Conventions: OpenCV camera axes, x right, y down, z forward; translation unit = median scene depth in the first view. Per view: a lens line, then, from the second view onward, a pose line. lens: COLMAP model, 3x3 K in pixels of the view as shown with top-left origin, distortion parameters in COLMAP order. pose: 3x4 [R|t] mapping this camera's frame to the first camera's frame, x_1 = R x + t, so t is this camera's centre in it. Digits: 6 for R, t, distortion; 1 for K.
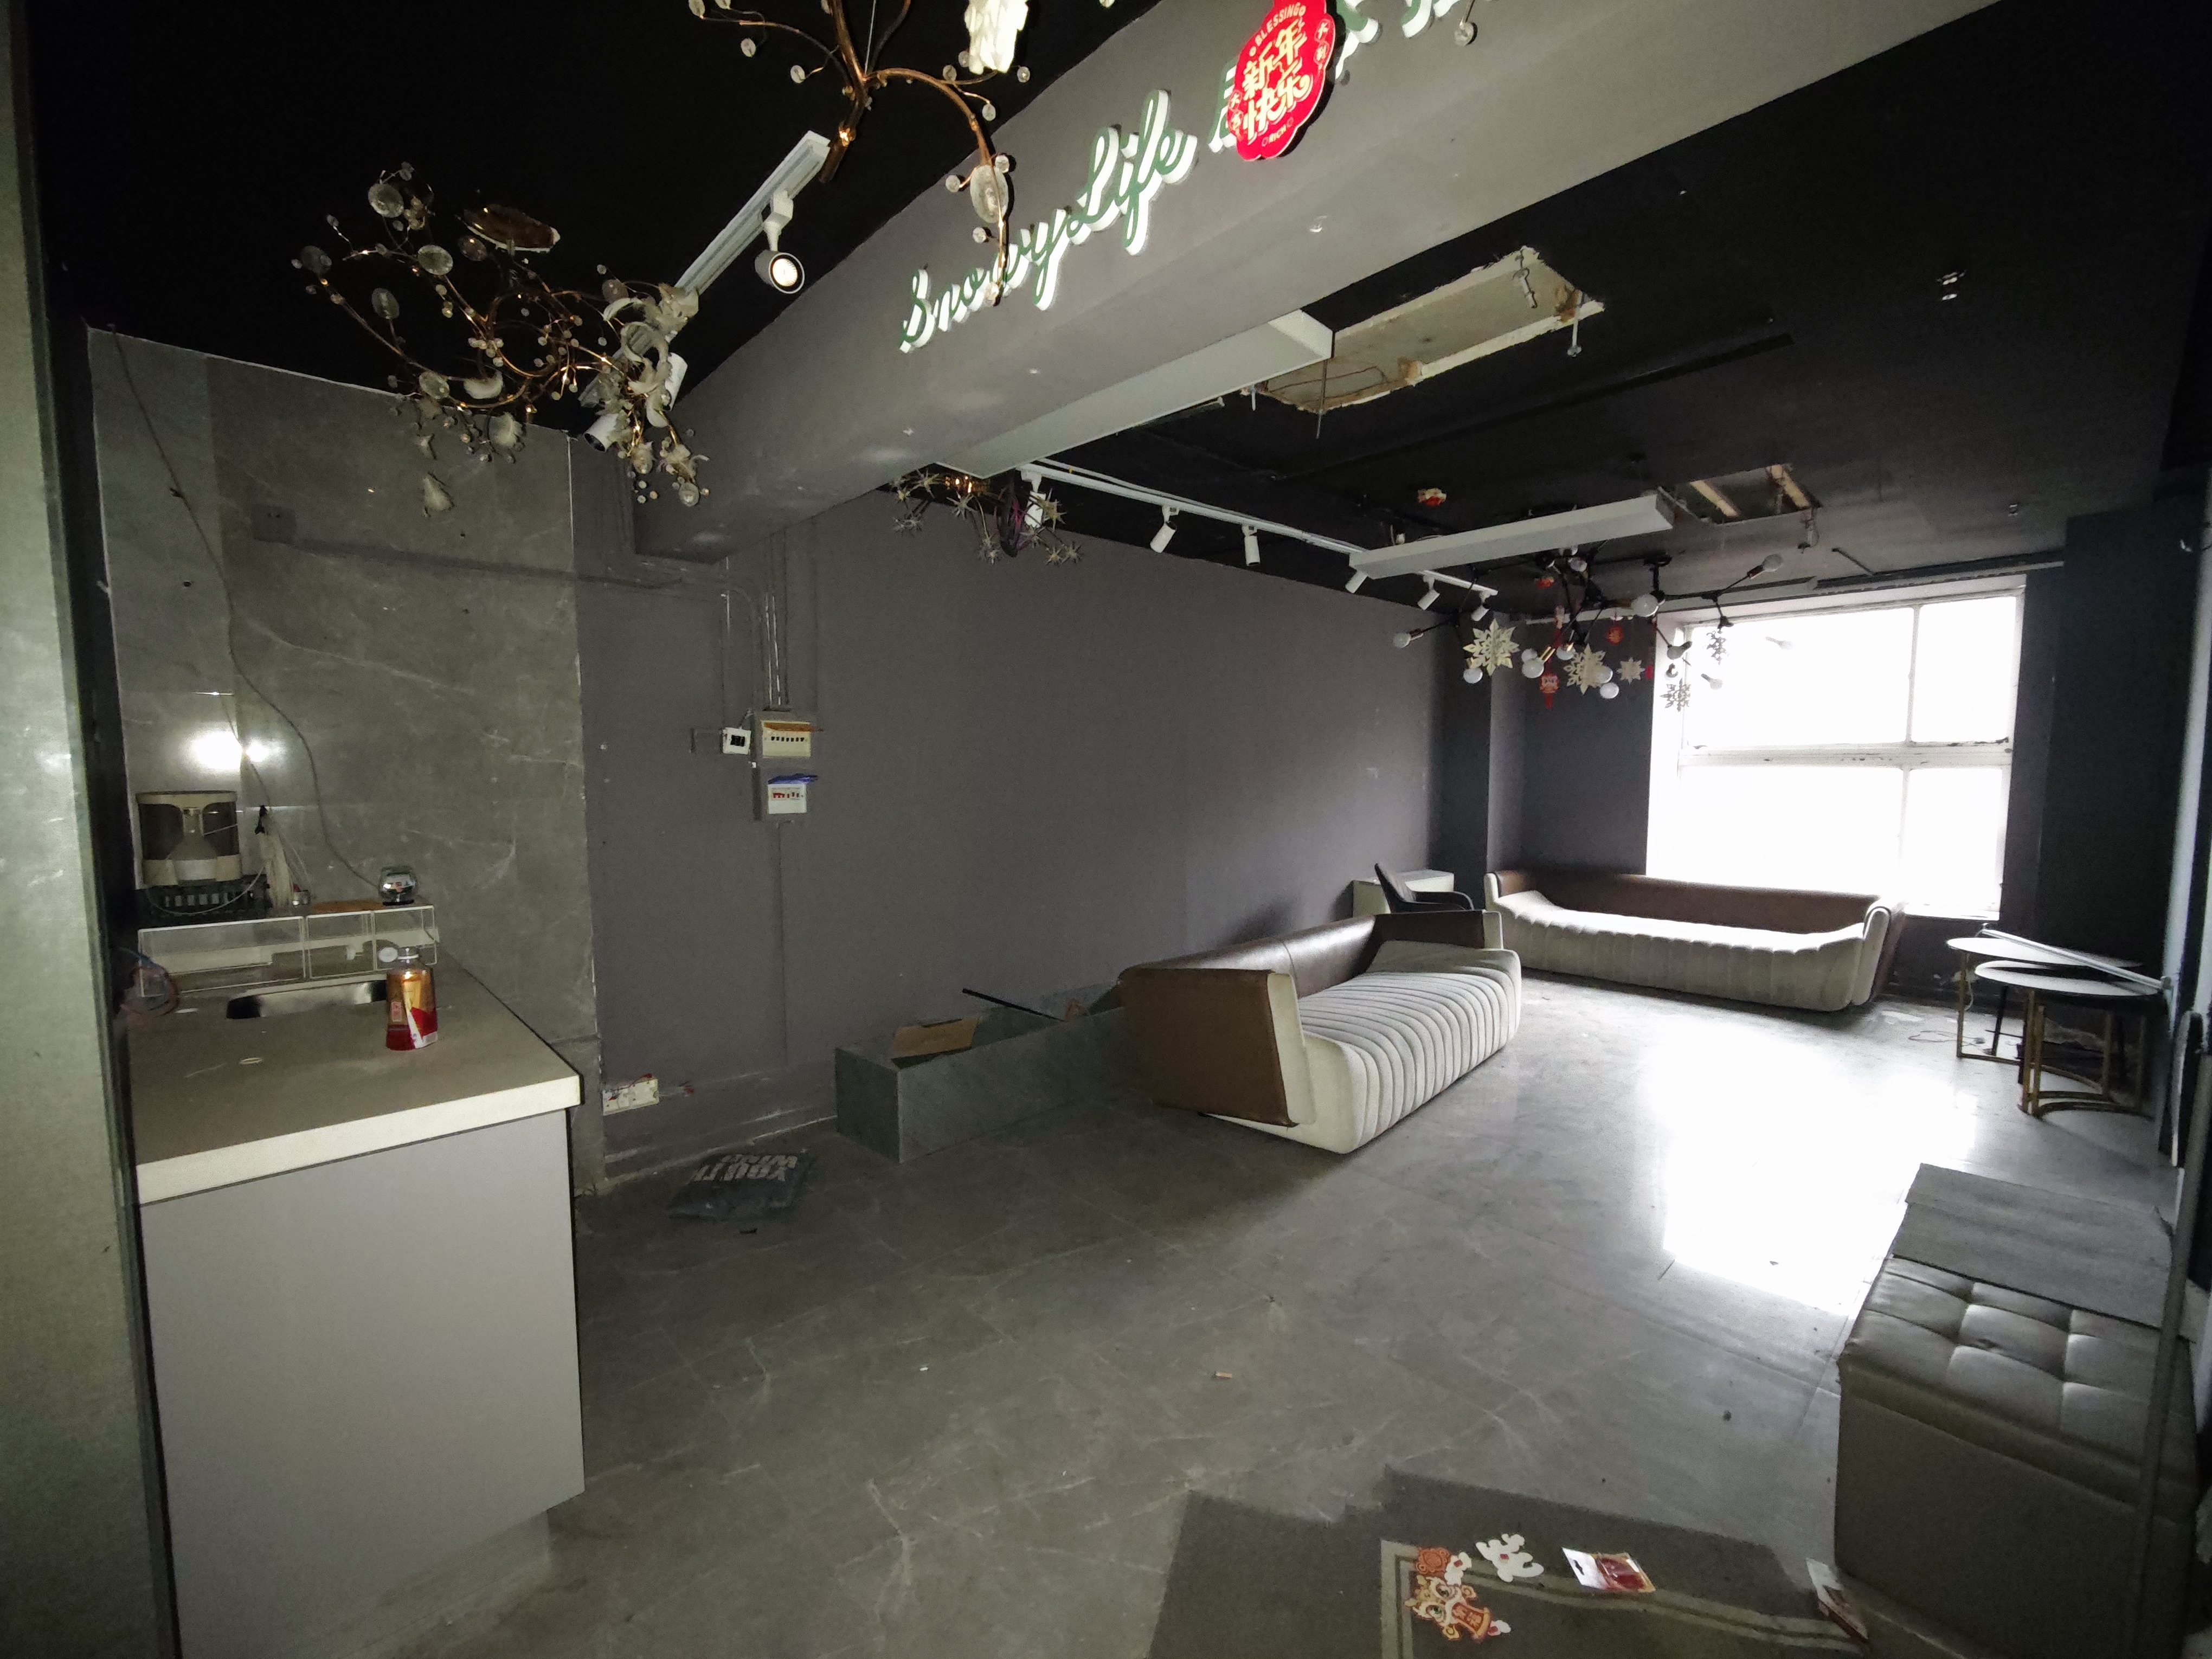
lens RADIAL K [[922.6, 0, 1113.6], [0, 922.6, 830.2], [0, 0, 1]] dist [0.001960, 0.000538]
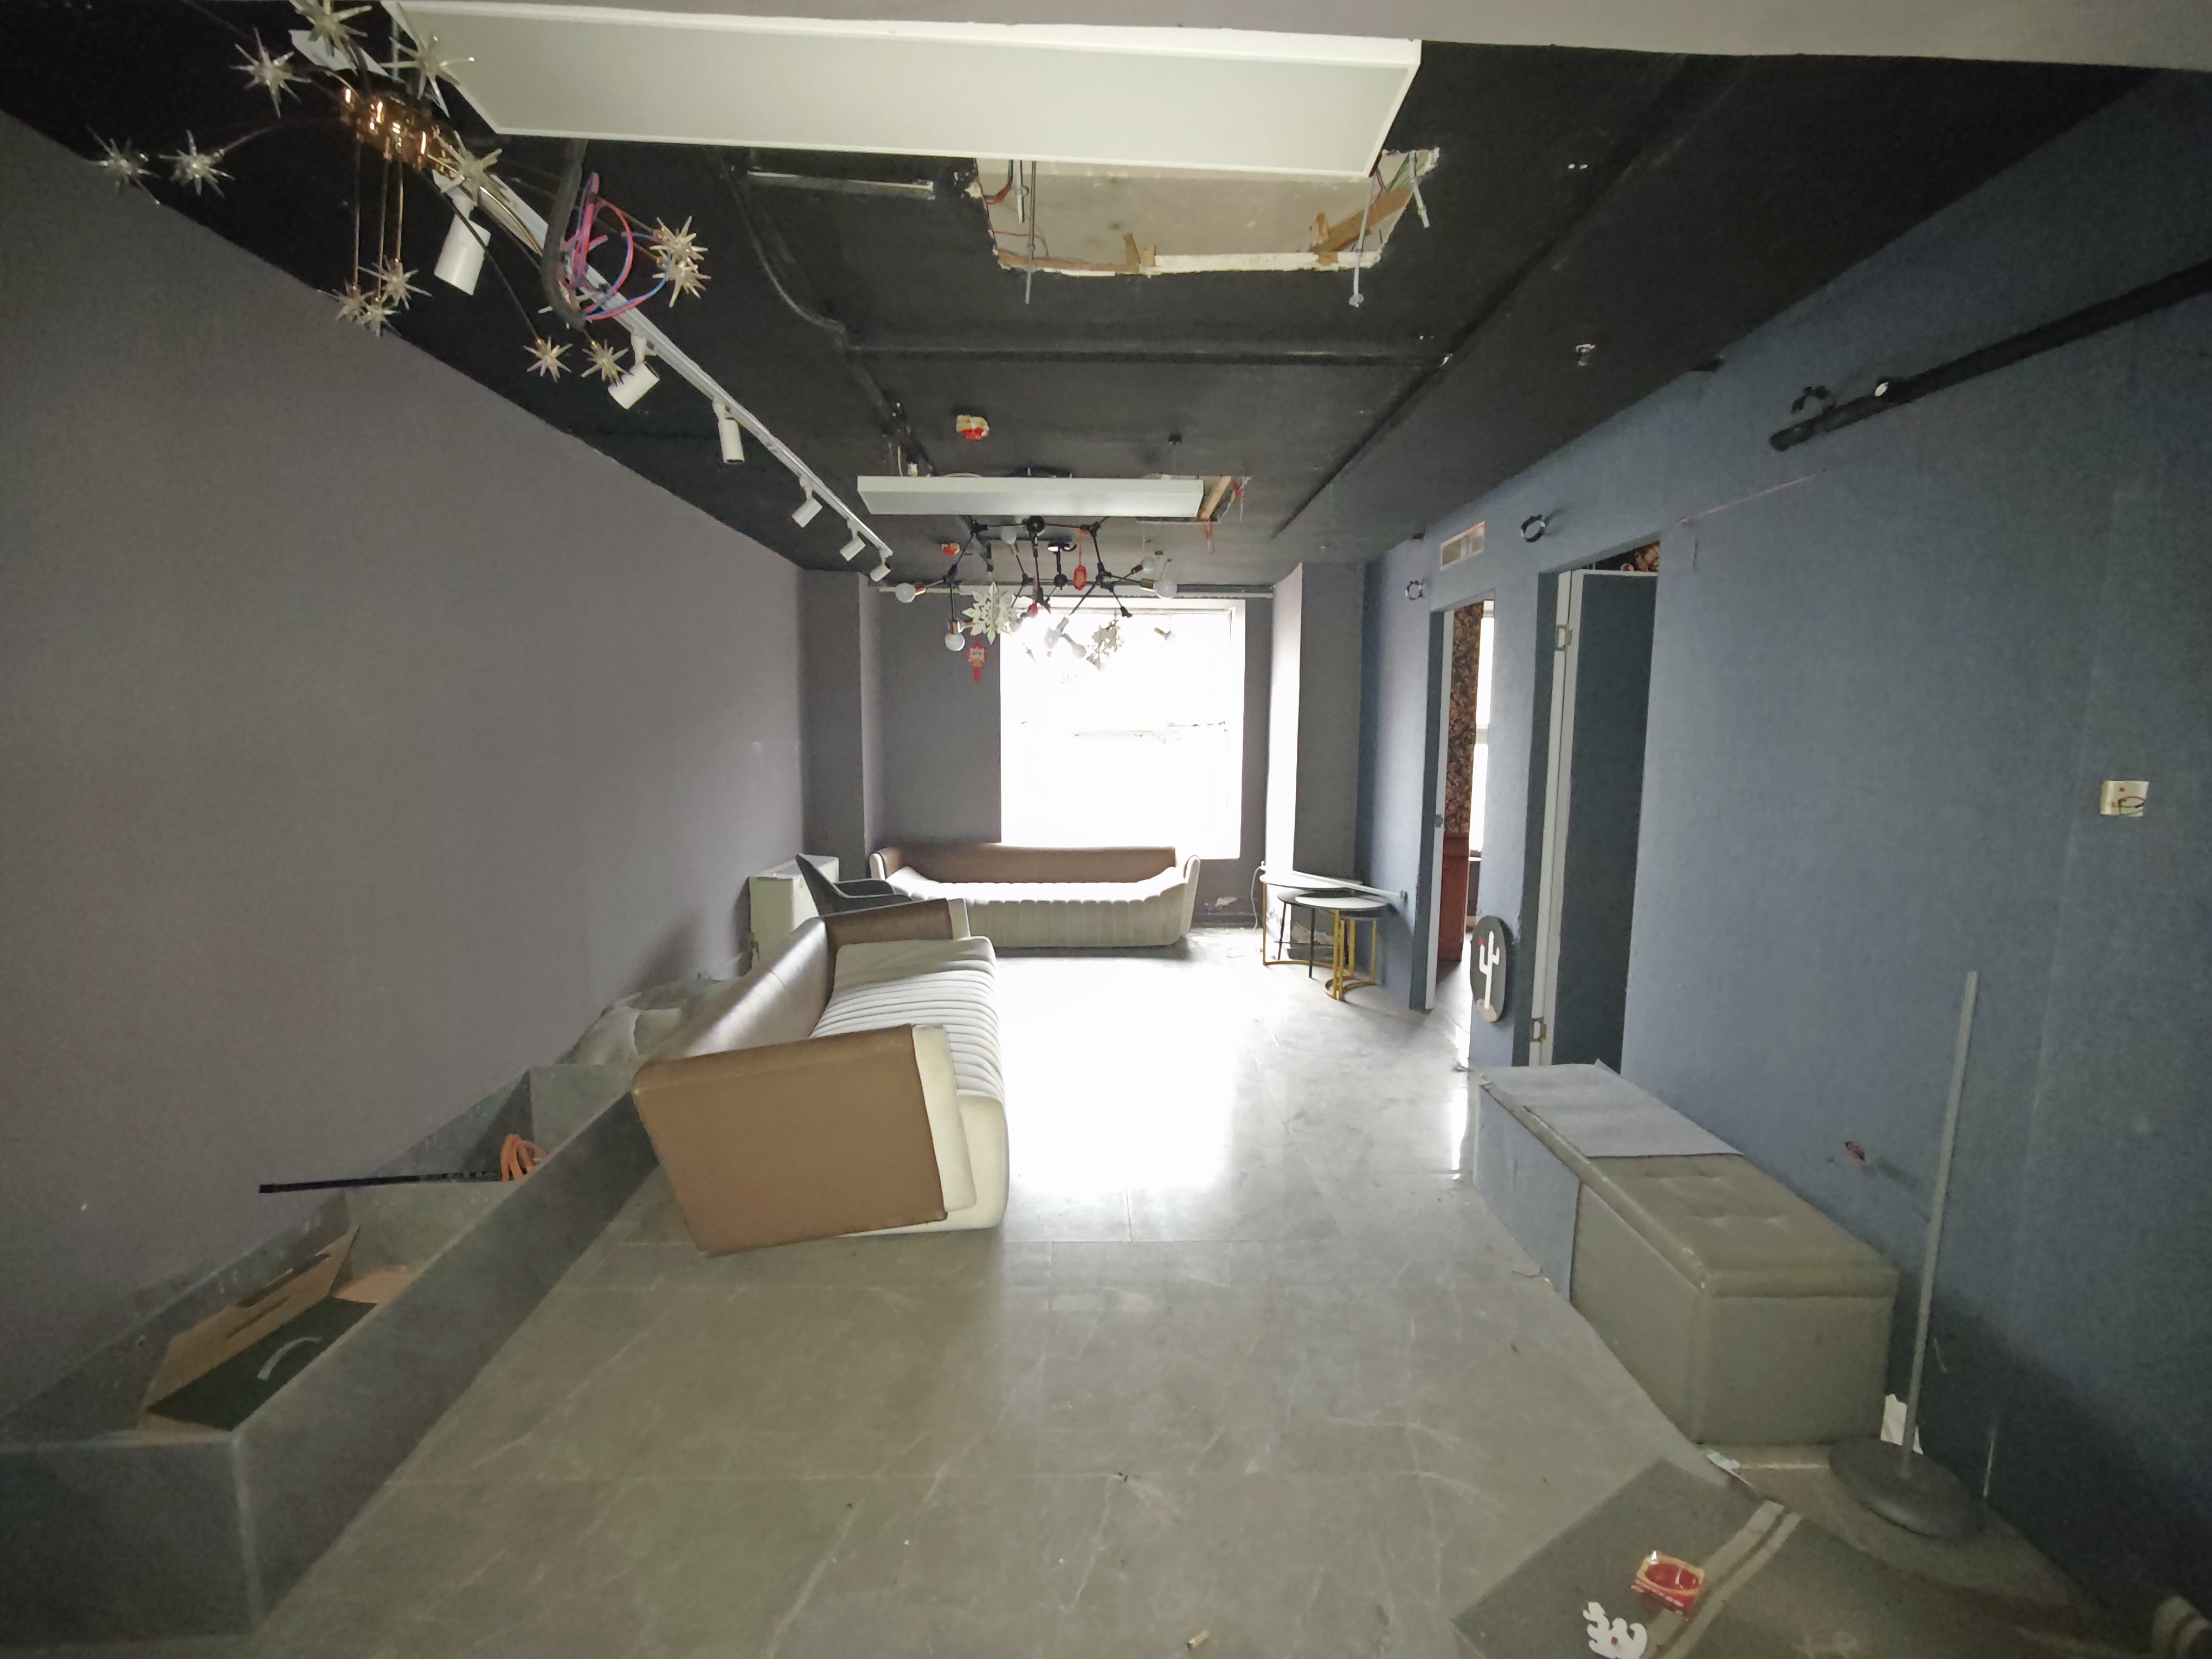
lens RADIAL K [[922.6, 0, 1113.6], [0, 922.6, 830.2], [0, 0, 1]] dist [0.001960, 0.000538]
pose [[0.666383, -0.068494, 0.742457, -0.211811], [0.042693, 0.997643, 0.053718, -0.029022], [-0.744386, -0.004099, 0.667736, 0.313880]]
